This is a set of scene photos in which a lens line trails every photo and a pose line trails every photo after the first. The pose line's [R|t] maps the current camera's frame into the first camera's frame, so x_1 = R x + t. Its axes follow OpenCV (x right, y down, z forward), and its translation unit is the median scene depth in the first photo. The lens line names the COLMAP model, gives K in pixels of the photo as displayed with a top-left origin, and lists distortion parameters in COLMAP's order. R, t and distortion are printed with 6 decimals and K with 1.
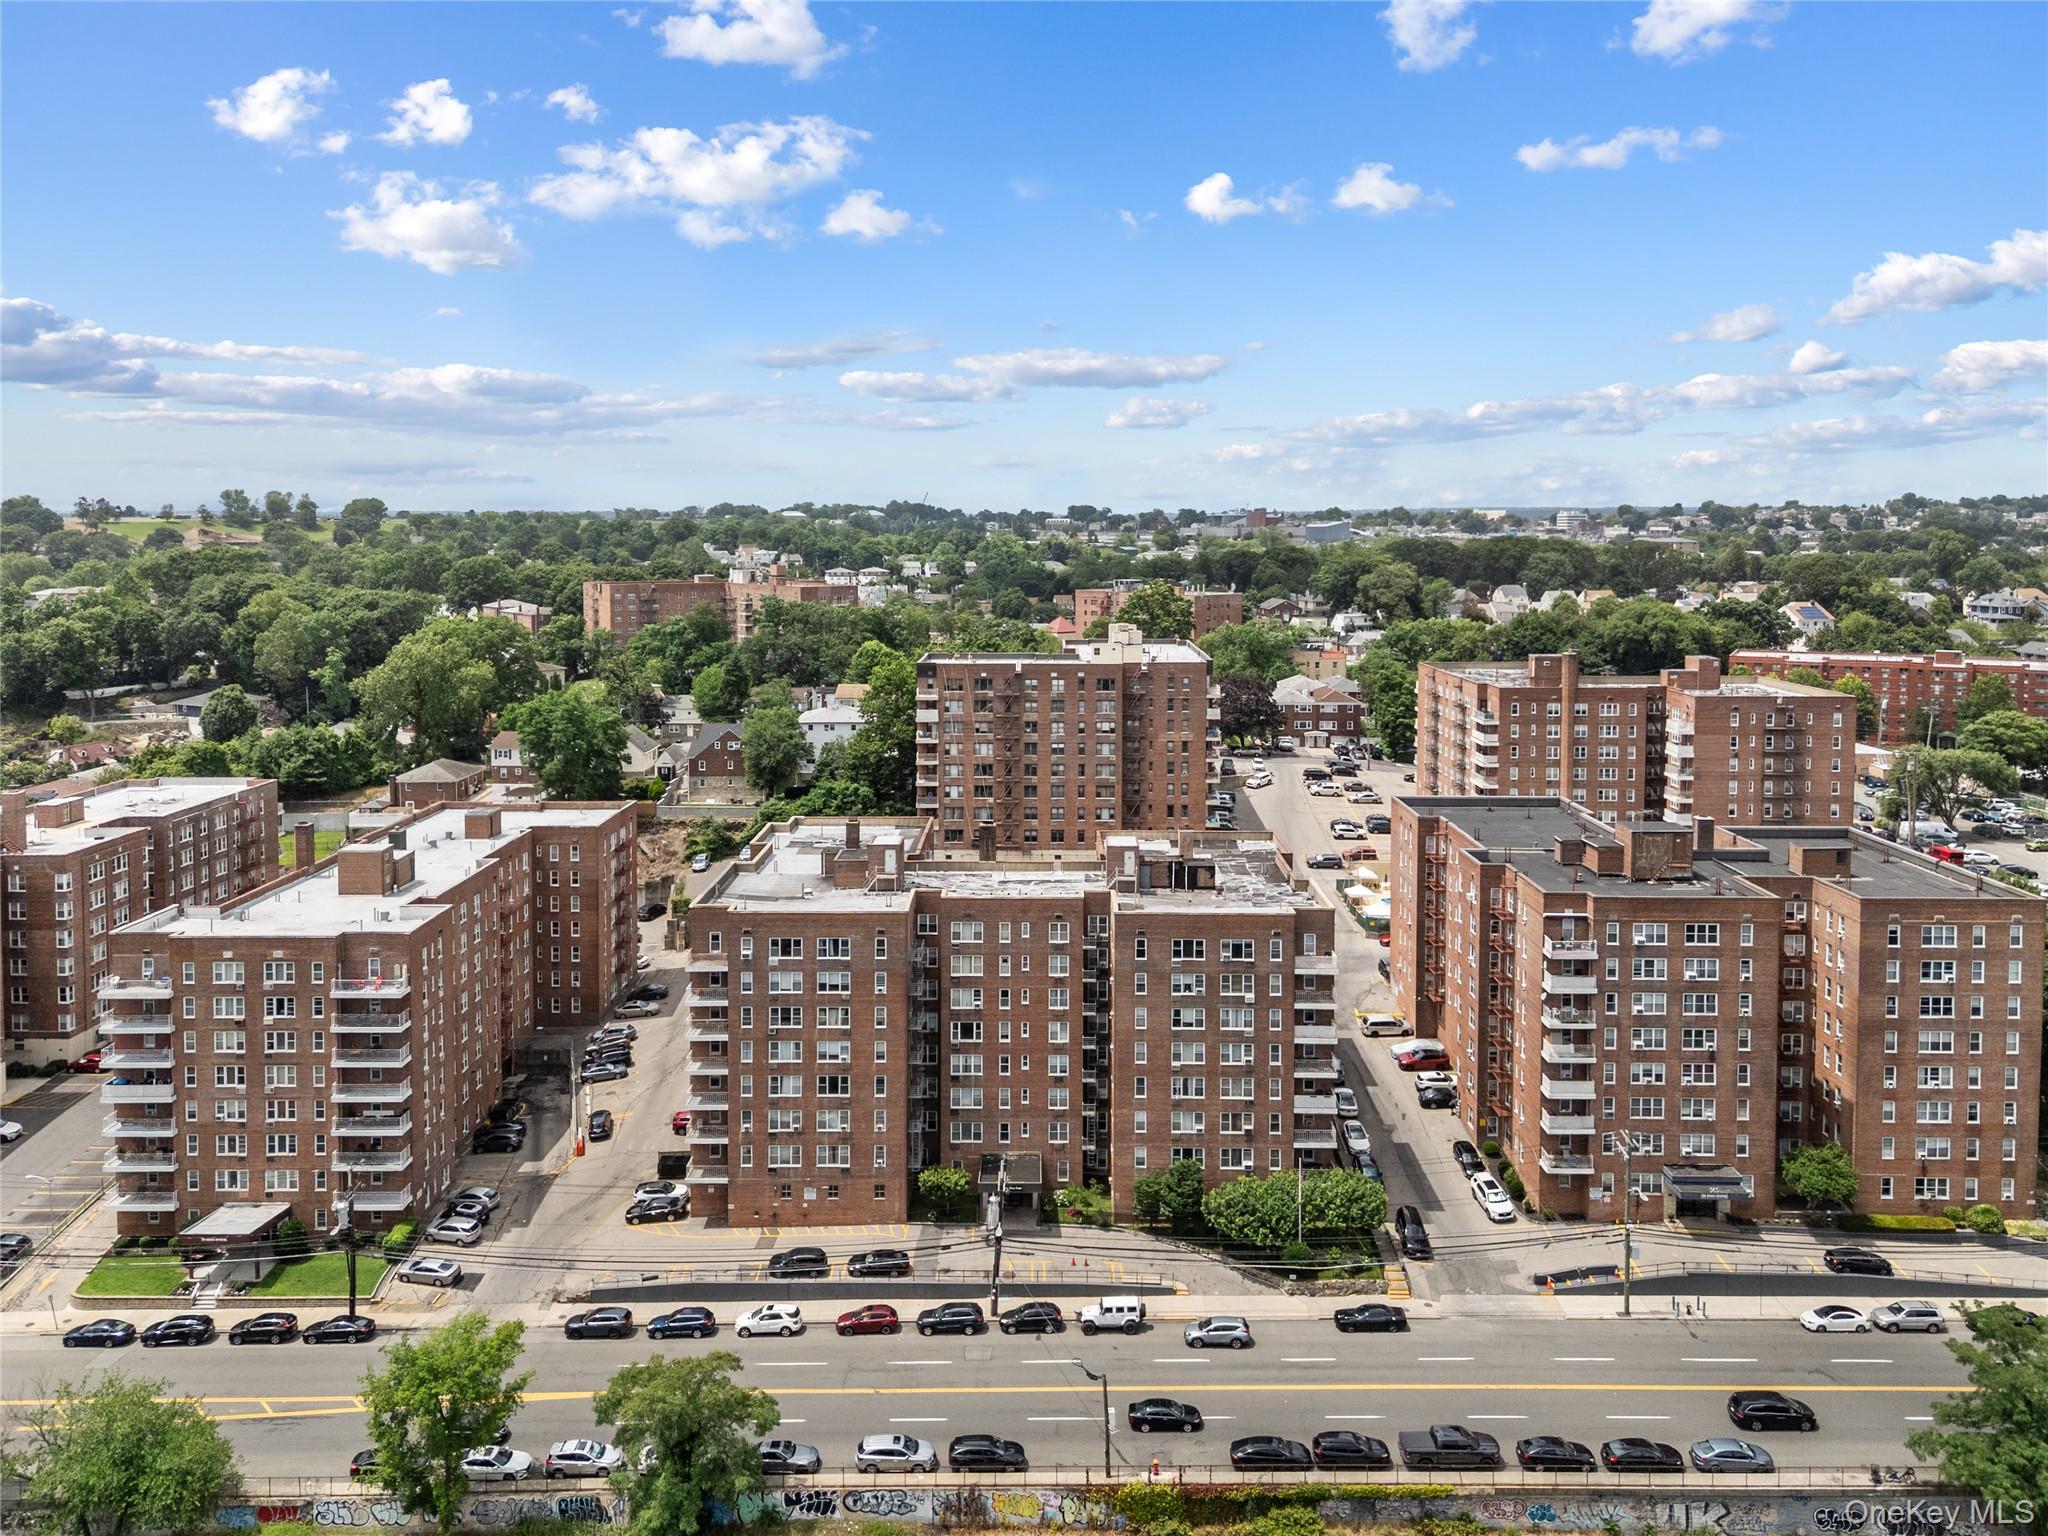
lens RADIAL K [[1475.8, 0, 1030.1], [0, 1475.8, 656.9], [0, 0, 1]] dist [0.053611, -0.001252]
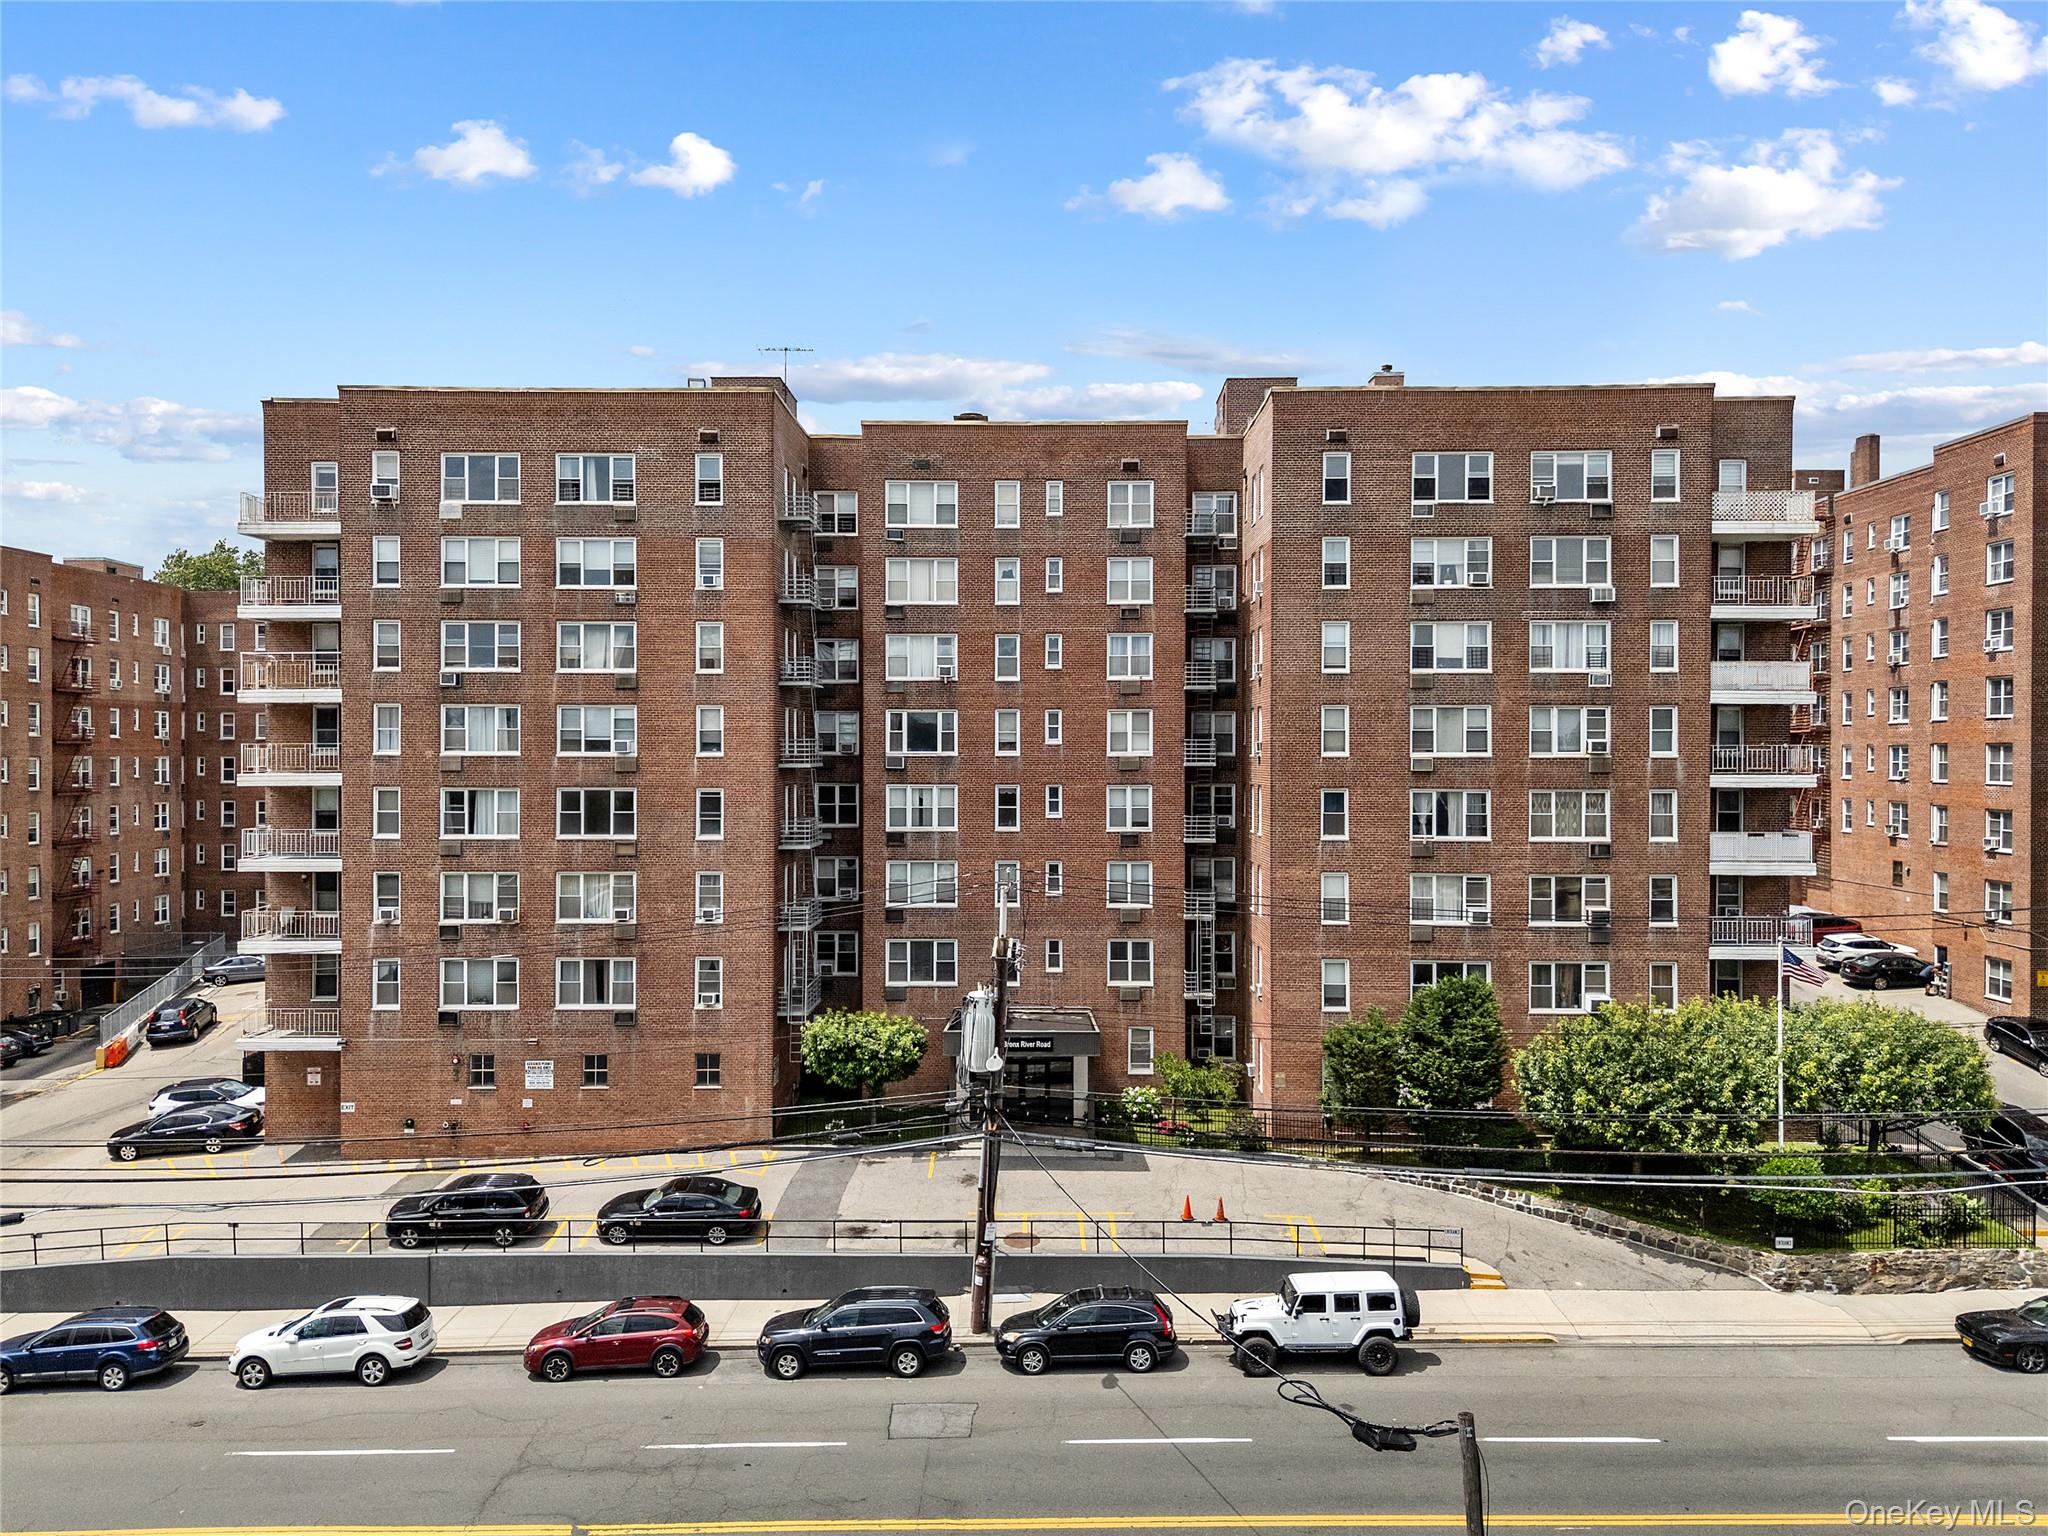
lens RADIAL K [[1487.6, 0, 1024.0], [0, 1487.6, 768.0], [0, 0, 1]] dist [0.046471, -0.008716]
pose [[0.999995, -0.001803, -0.002404, -0.011626], [0.001682, 0.998767, -0.049613, 0.298288], [0.002491, 0.049609, 0.998766, 0.582989]]
